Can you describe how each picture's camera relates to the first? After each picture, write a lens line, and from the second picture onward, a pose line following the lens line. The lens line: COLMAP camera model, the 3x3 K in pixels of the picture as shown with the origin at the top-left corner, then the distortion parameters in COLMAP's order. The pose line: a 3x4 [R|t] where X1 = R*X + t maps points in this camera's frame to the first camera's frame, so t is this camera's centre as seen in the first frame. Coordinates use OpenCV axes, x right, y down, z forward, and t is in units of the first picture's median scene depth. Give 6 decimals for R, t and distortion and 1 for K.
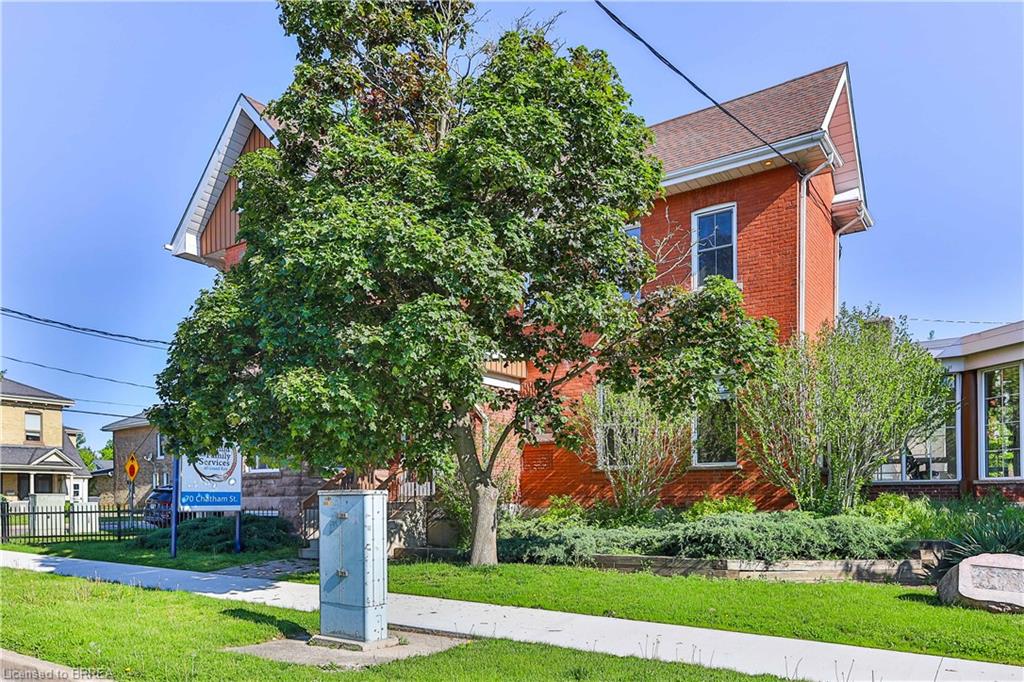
lens RADIAL K [[756.1, 0, 476.2], [0, 756.1, 476.9], [0, 0, 1]] dist [0.027464, 0.000972]
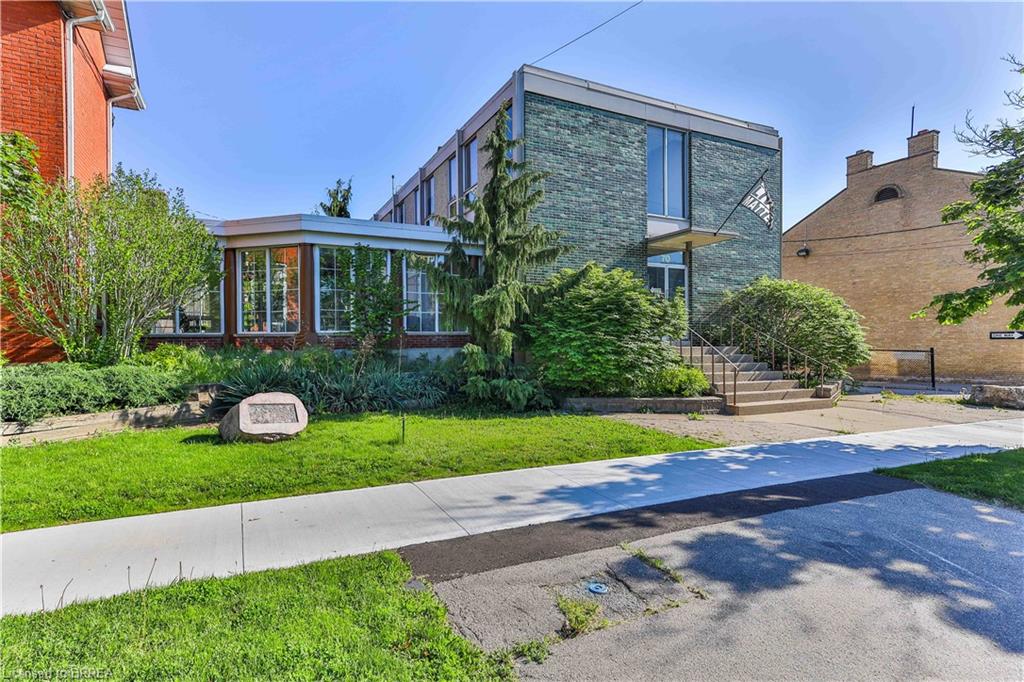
lens RADIAL K [[524.4, 0, 510.7], [0, 524.4, 343.0], [0, 0, 1]] dist [0.042236, -0.000705]
pose [[0.458808, 0.001199, 0.888534, 0.082066], [-0.016061, 0.999847, 0.006944, 0.007136], [-0.888390, -0.017457, 0.458757, 0.205153]]
